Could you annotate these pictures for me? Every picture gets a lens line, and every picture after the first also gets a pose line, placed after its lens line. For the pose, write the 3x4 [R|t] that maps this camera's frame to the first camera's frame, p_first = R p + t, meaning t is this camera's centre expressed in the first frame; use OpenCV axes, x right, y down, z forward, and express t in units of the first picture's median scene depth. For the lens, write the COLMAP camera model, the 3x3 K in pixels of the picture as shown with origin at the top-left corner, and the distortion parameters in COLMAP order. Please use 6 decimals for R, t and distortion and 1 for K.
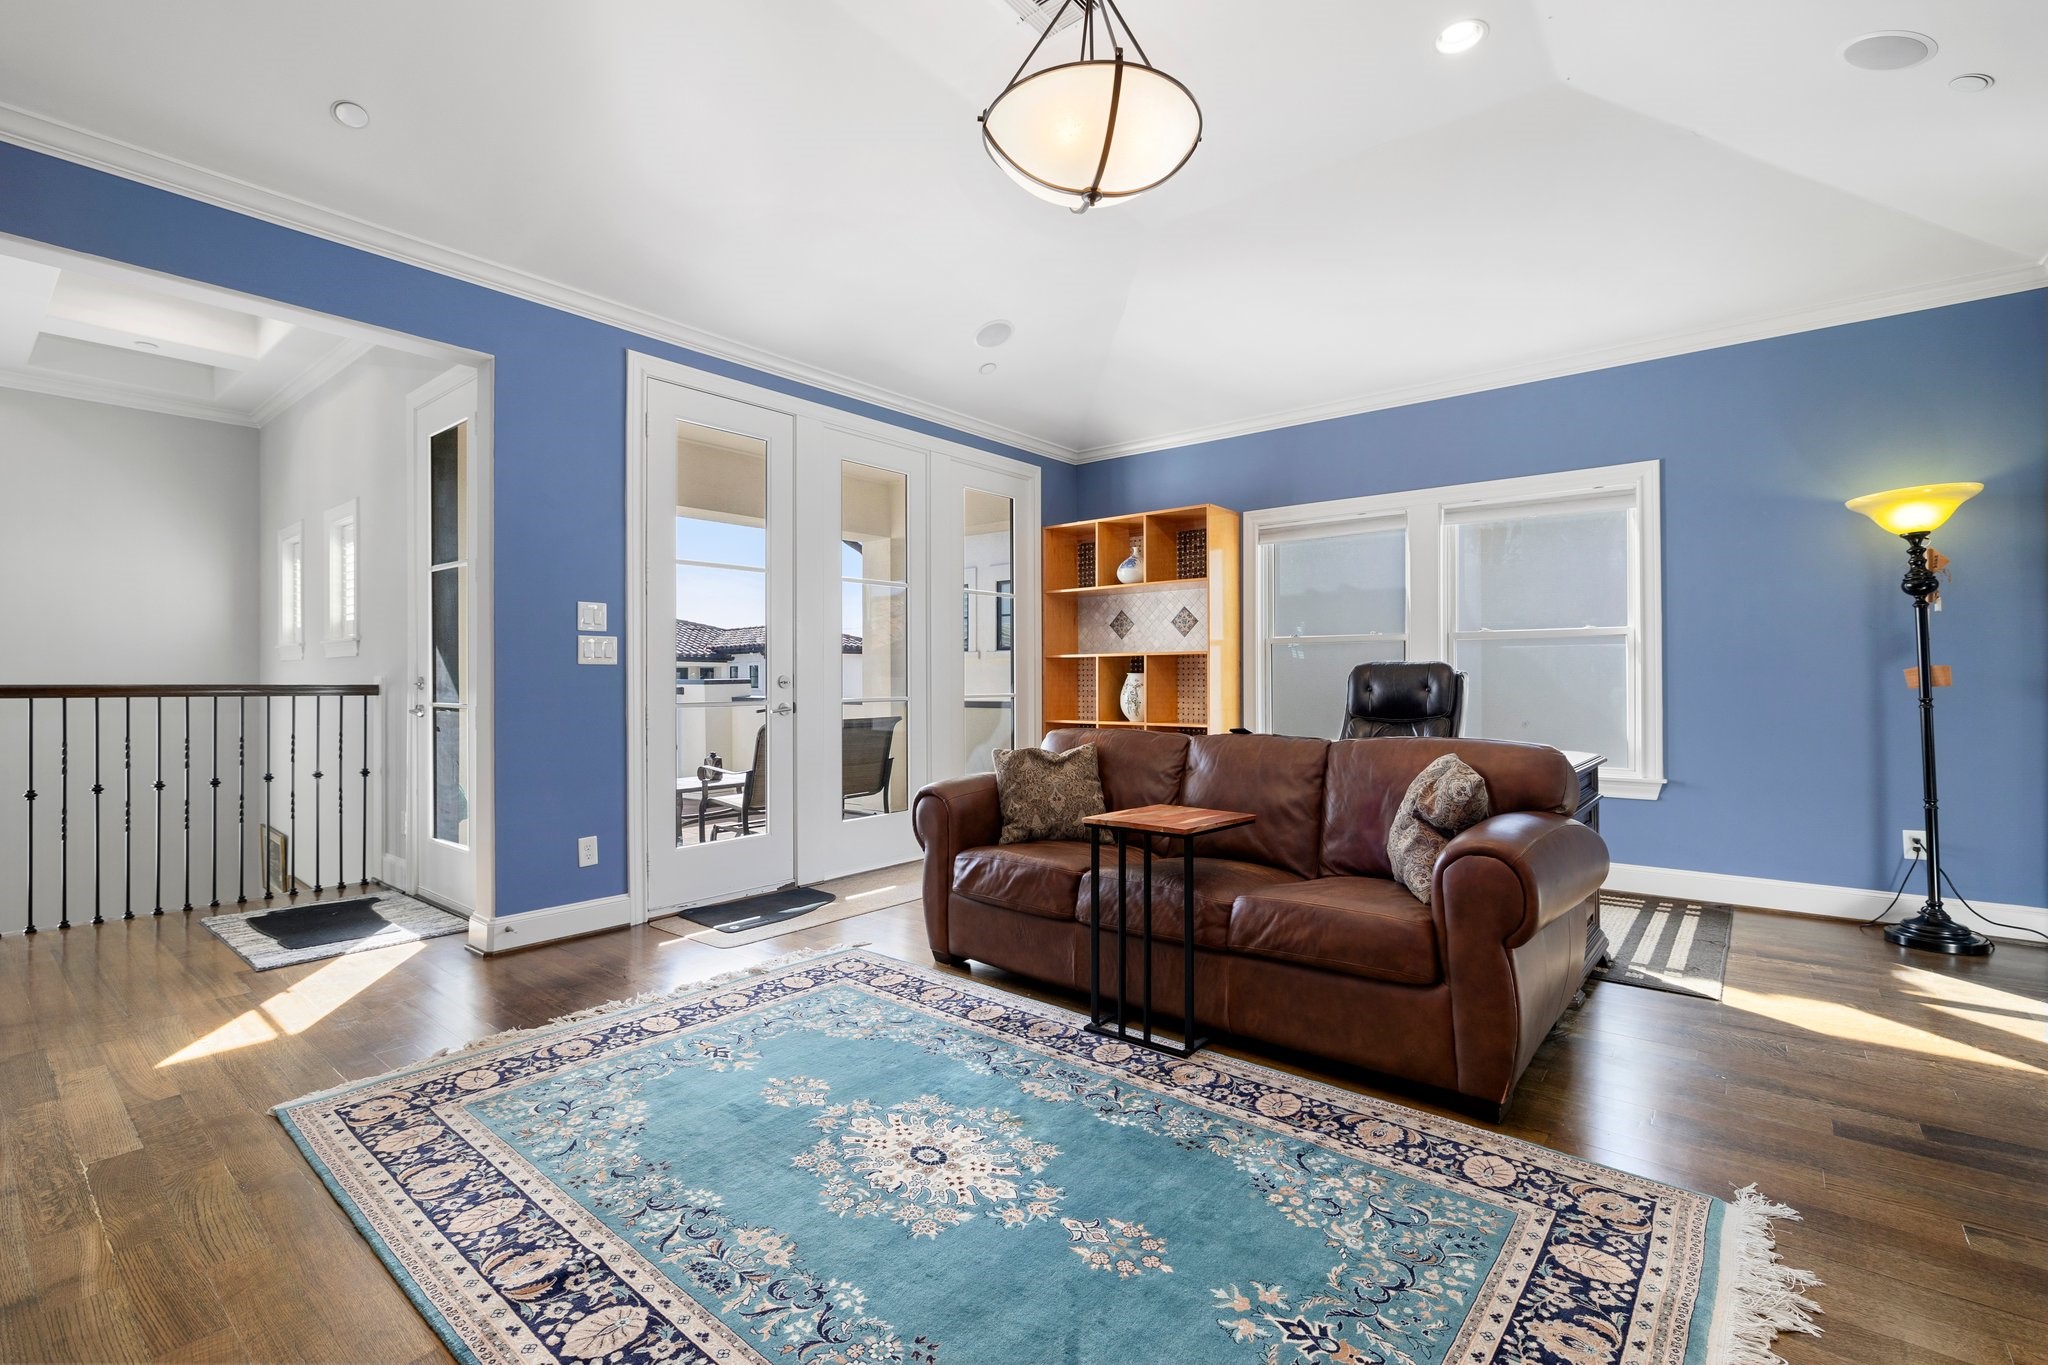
lens RADIAL K [[912.7, 0, 1021.0], [0, 912.7, 669.7], [0, 0, 1]] dist [-0.005743, 0.000228]
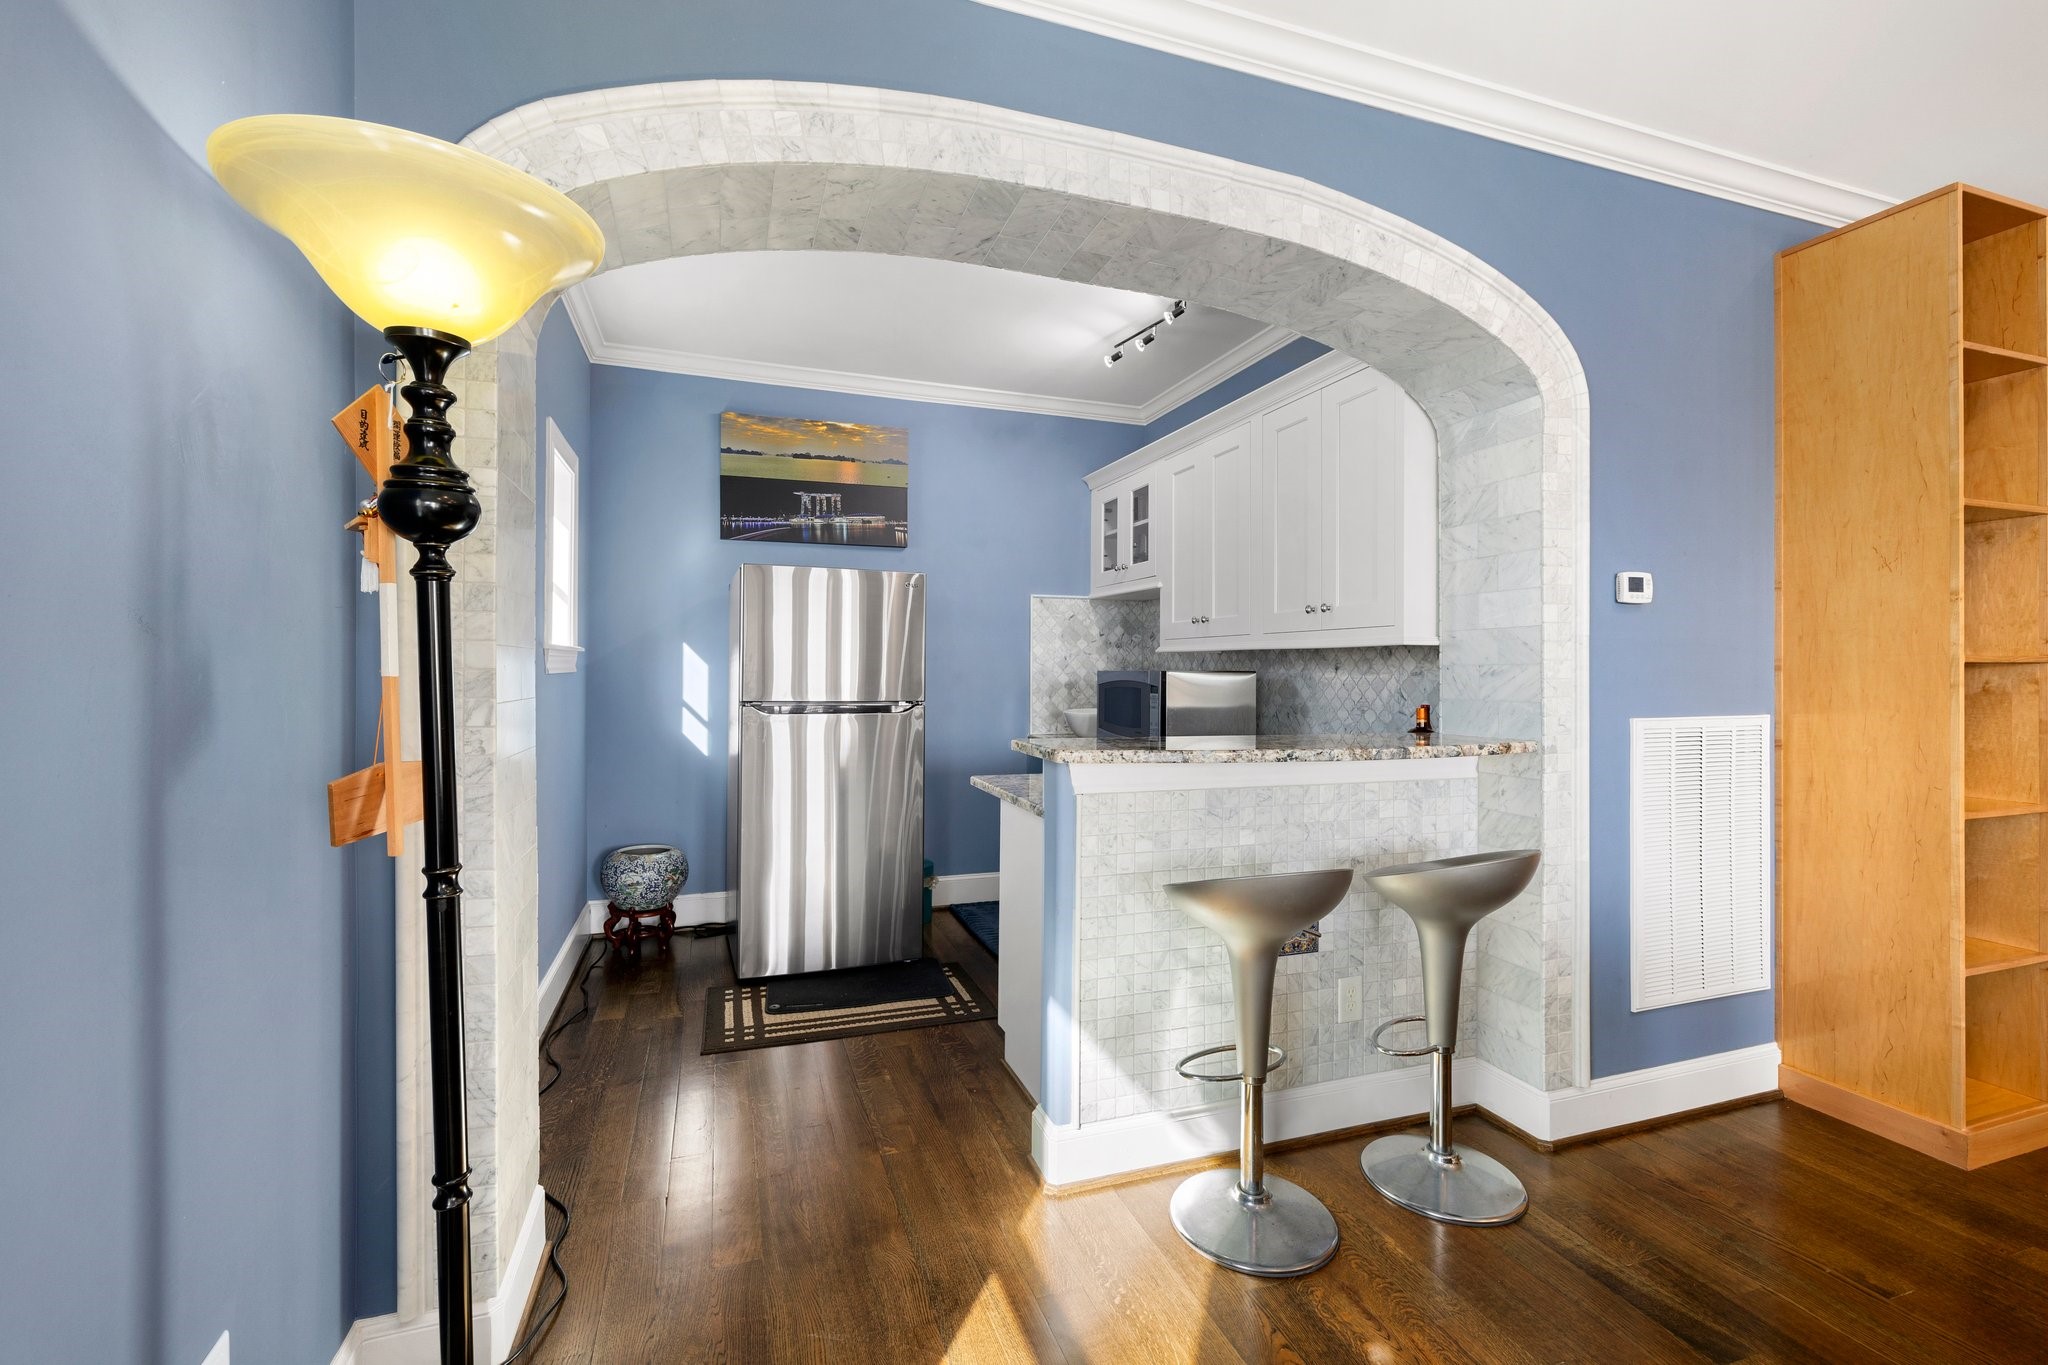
lens RADIAL K [[862.2, 0, 1023.9], [0, 862.2, 677.6], [0, 0, 1]] dist [-0.000359, 0.000325]
pose [[-0.857993, -0.002500, 0.513656, 0.943151], [-0.004219, 0.999989, -0.002180, -0.052197], [-0.513645, -0.004038, -0.857994, 1.604256]]
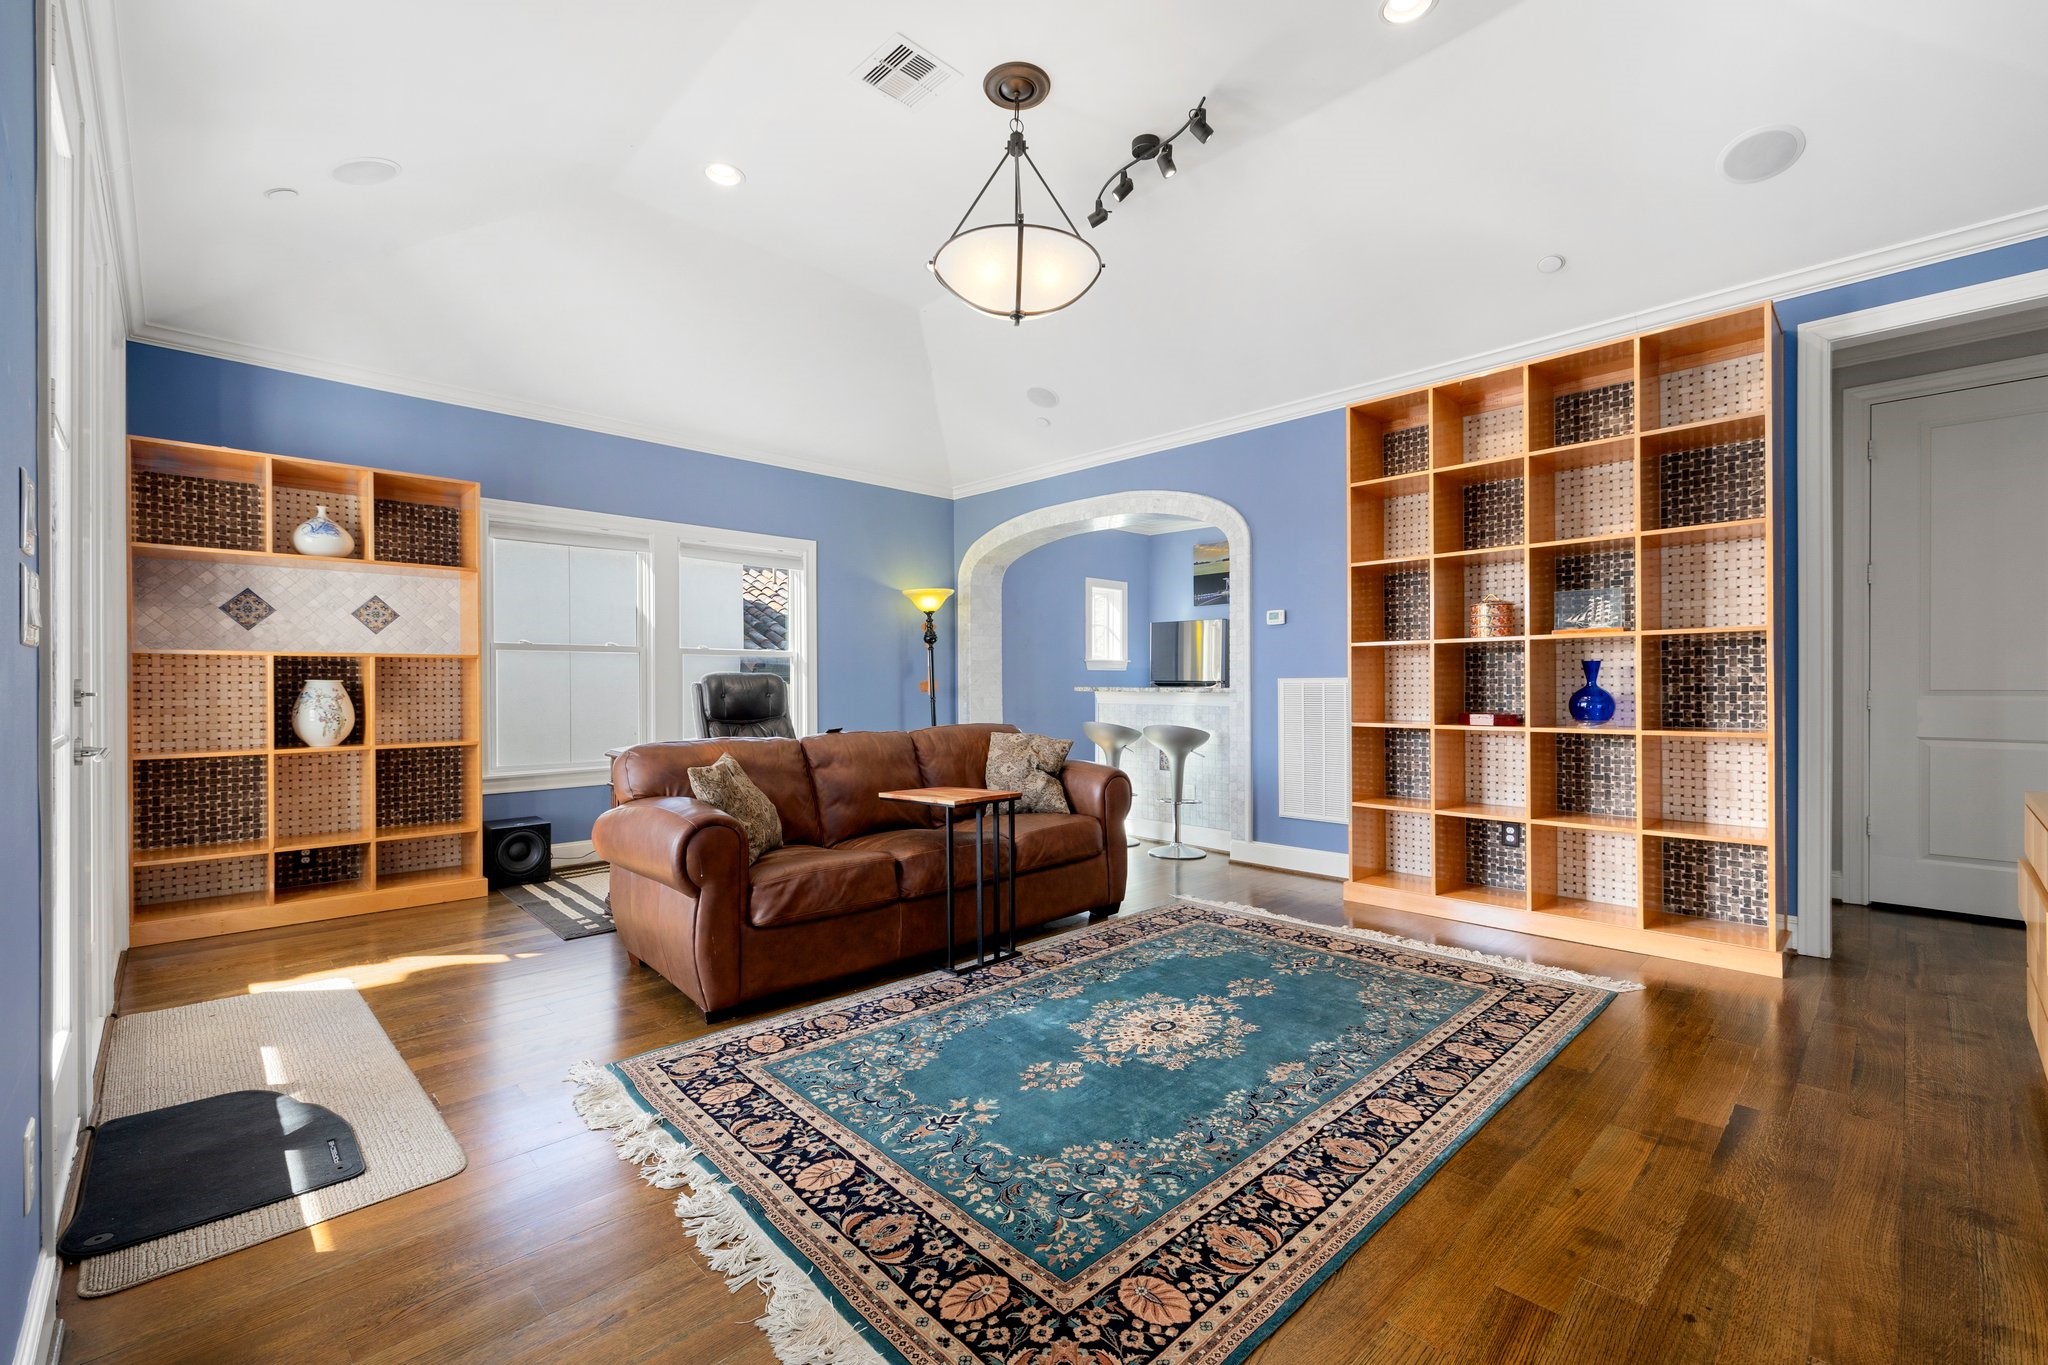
lens RADIAL K [[862.2, 0, 1021.9], [0, 862.2, 688.3], [0, 0, 1]] dist [-0.000359, 0.000325]
pose [[0.110968, -0.002022, 0.993822, -1.136678], [-0.008447, 0.999960, 0.002977, 0.008279], [-0.993788, -0.008725, 0.110946, 0.845854]]
